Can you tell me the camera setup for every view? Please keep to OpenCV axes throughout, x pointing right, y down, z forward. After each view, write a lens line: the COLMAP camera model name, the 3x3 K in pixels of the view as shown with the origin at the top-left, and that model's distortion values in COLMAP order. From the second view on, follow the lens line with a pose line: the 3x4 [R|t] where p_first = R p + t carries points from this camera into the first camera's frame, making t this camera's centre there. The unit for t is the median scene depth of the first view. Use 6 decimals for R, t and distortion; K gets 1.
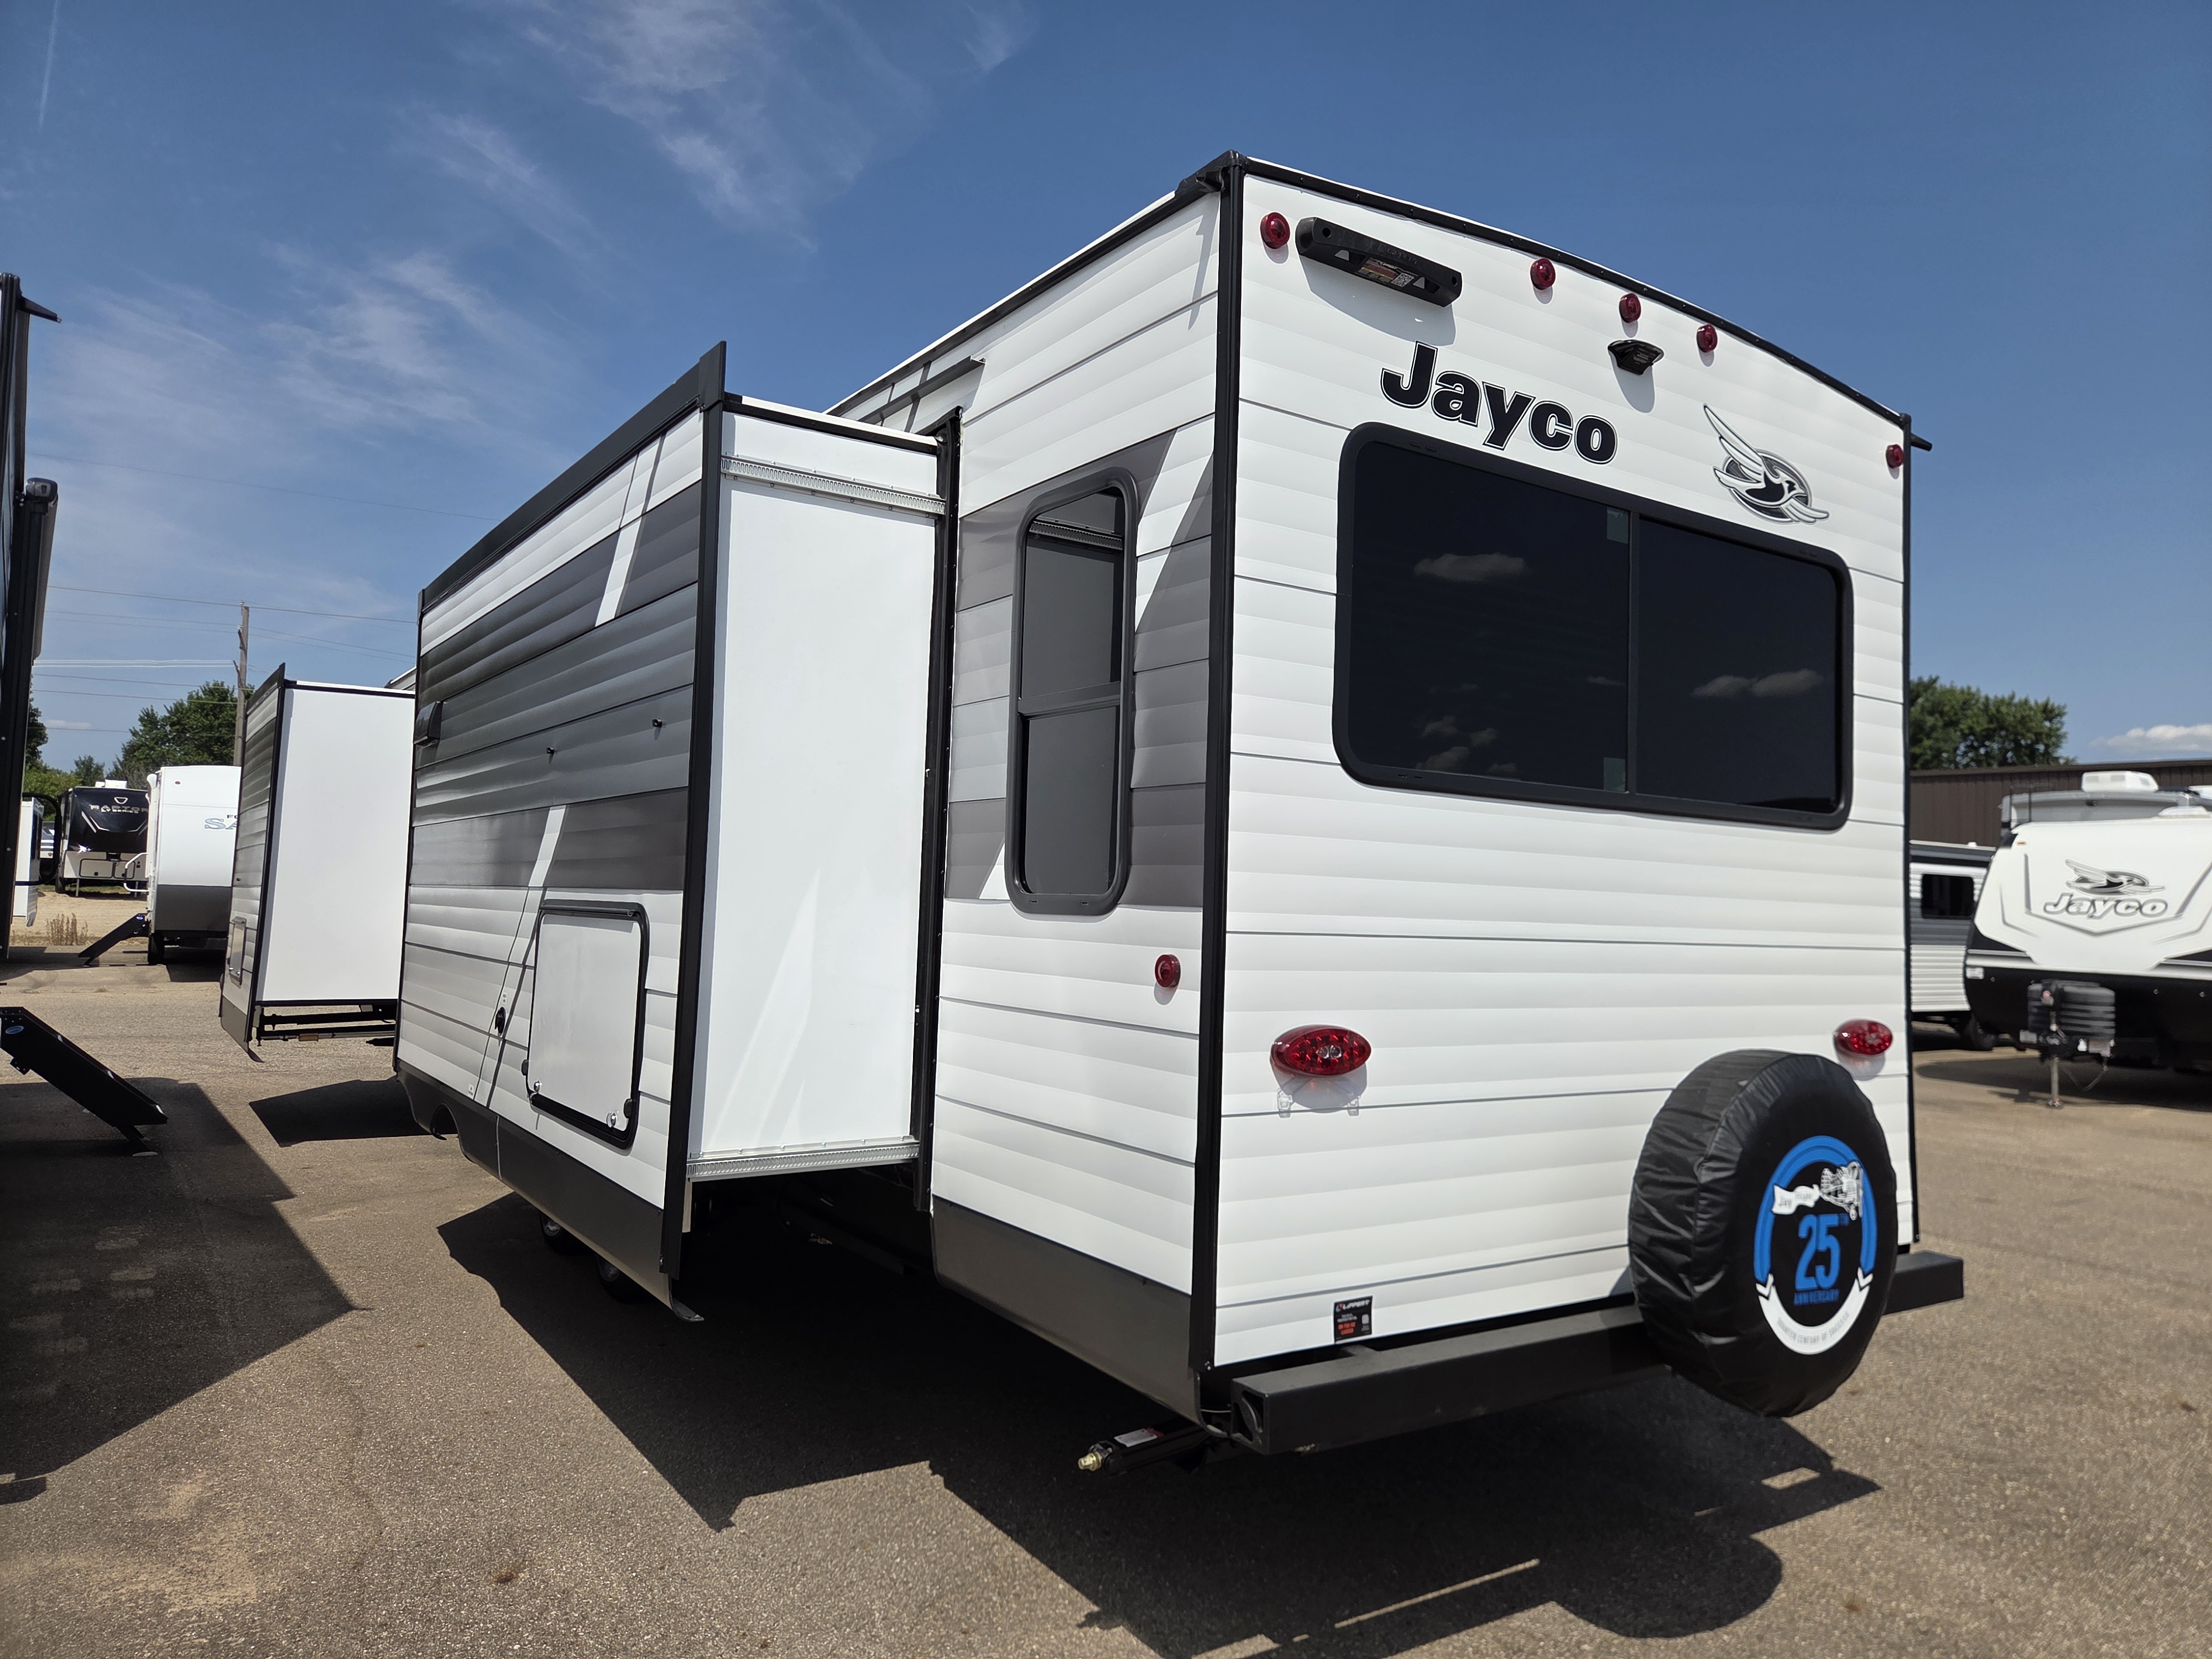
lens RADIAL K [[1486.0, 0, 1118.9], [0, 1486.0, 836.2], [0, 0, 1]] dist [0.074153, -0.059893]
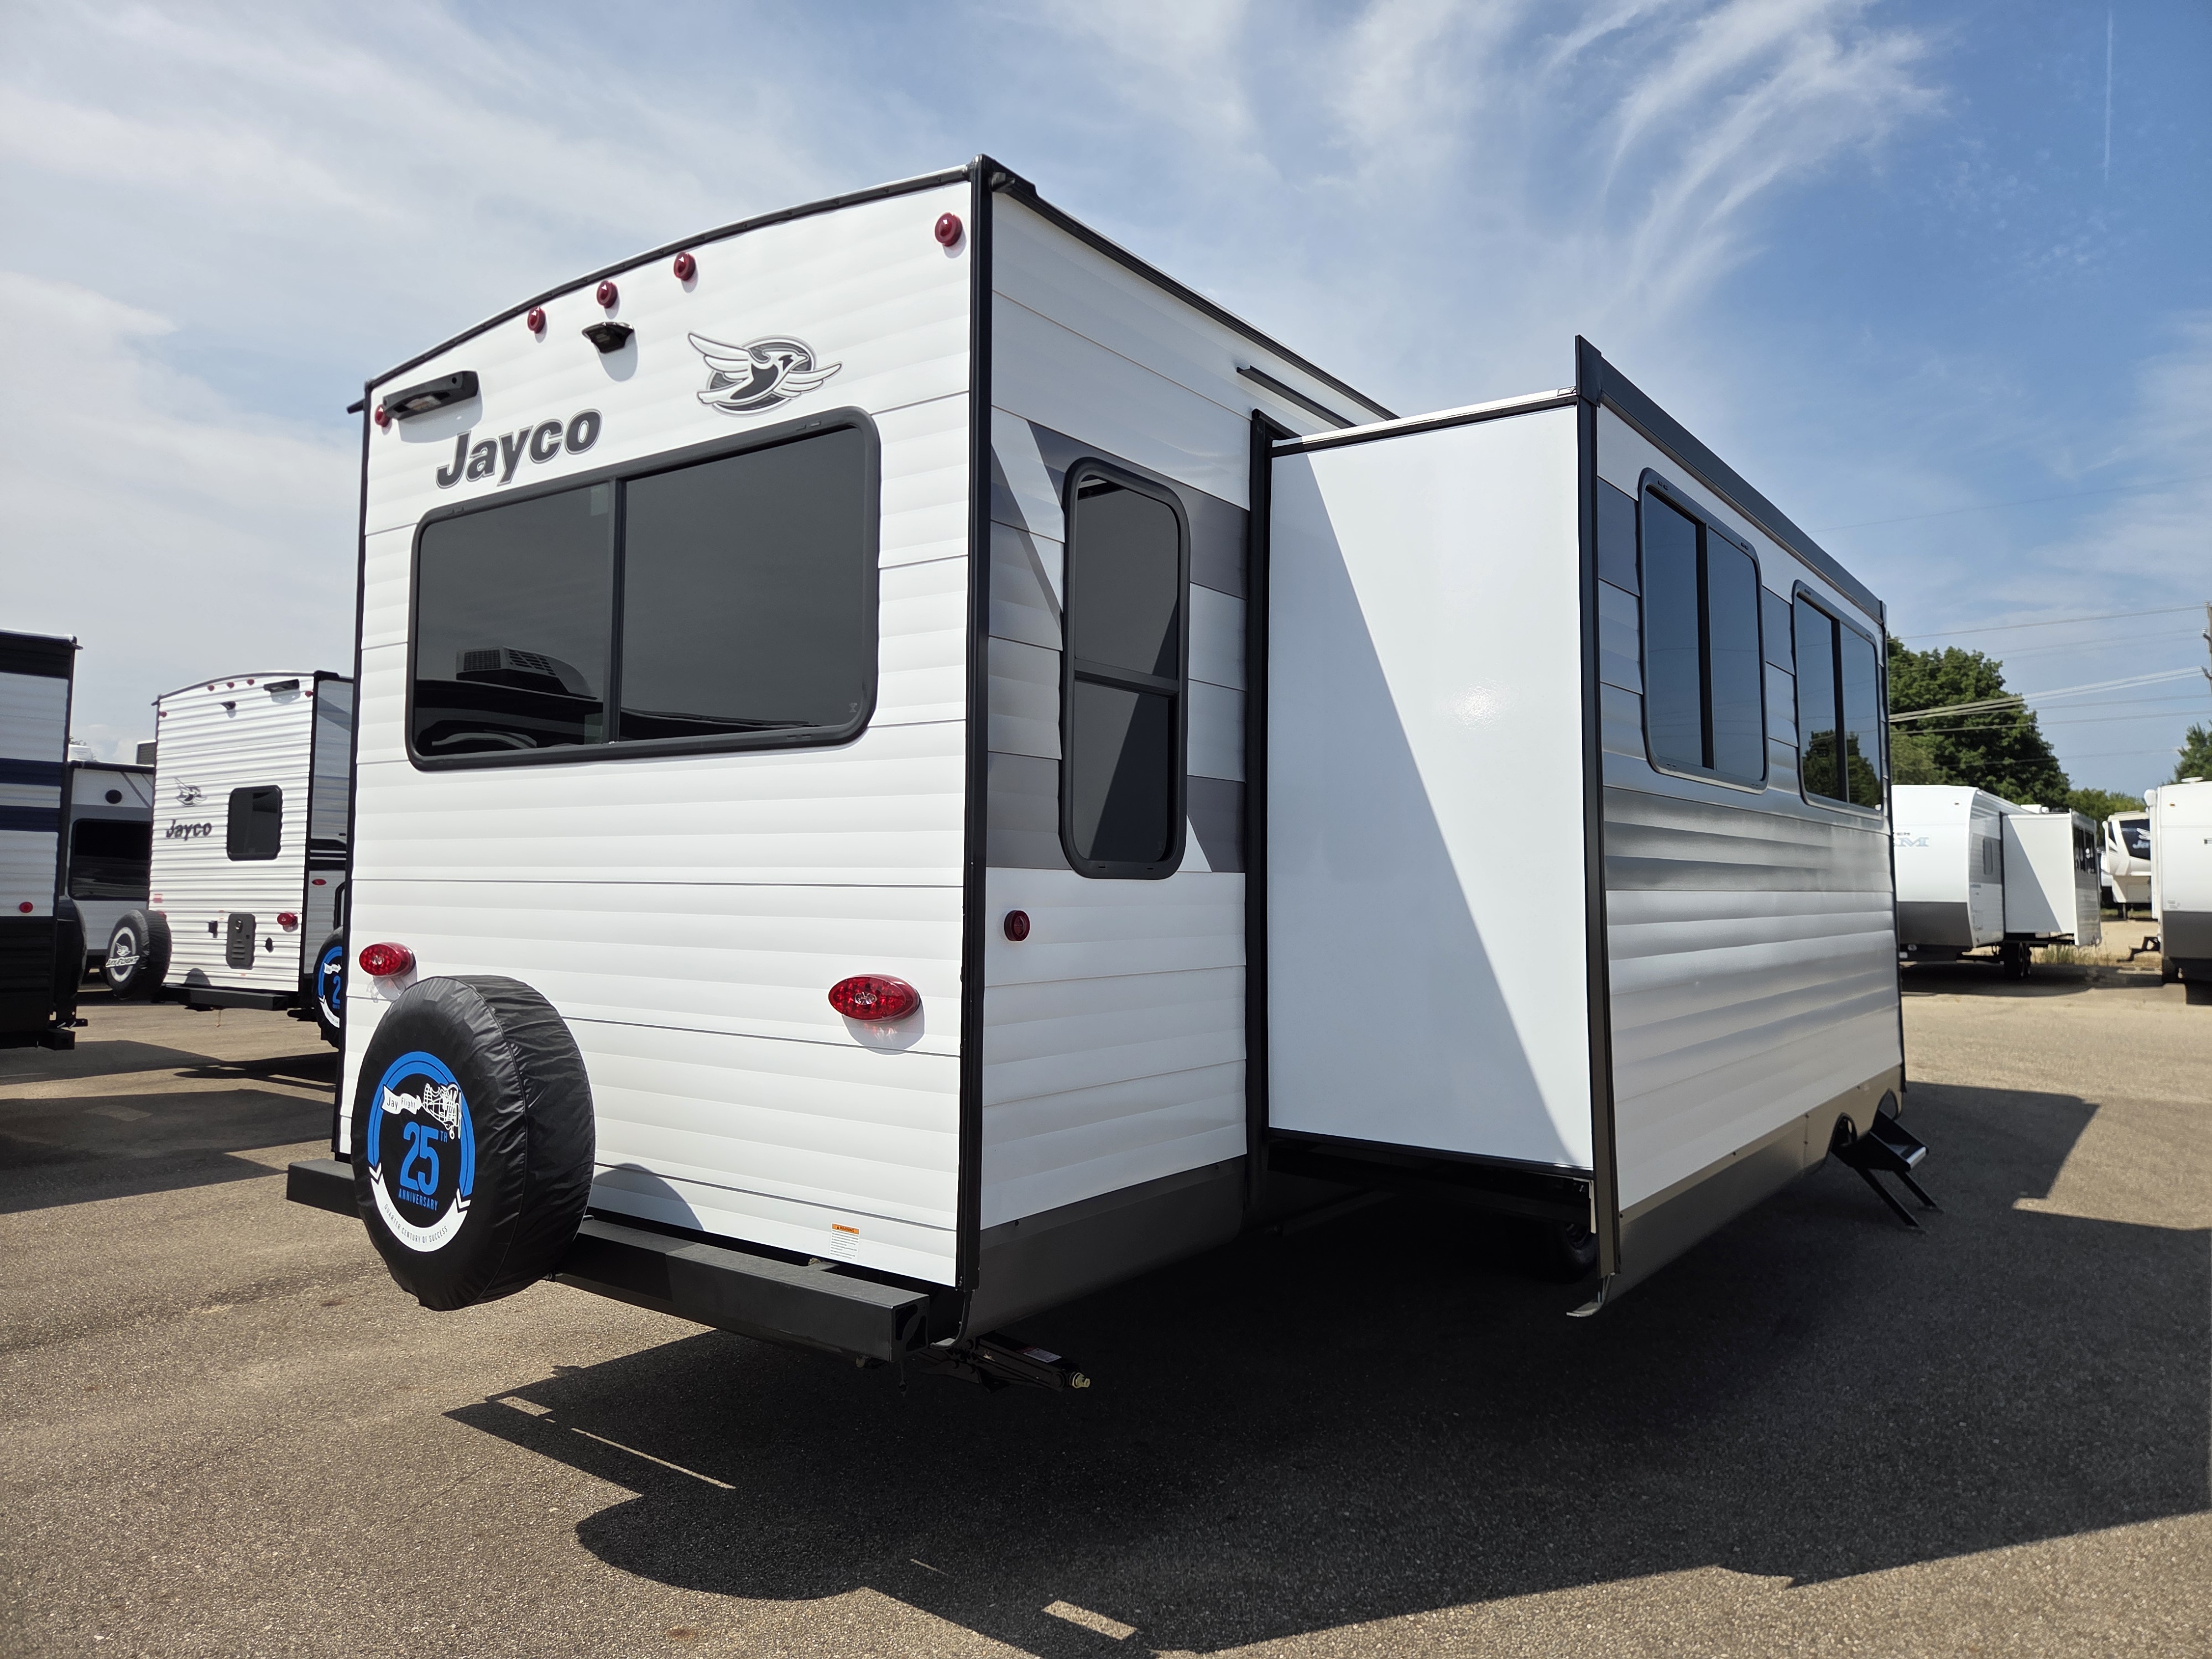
lens RADIAL K [[1480.4, 0, 1108.0], [0, 1480.4, 829.5], [0, 0, 1]] dist [0.080905, -0.075888]
pose [[0.327307, -0.065002, -0.942680, 1.598670], [0.043580, 0.997608, -0.053658, 0.115799], [0.943912, -0.023519, 0.329357, 1.078916]]
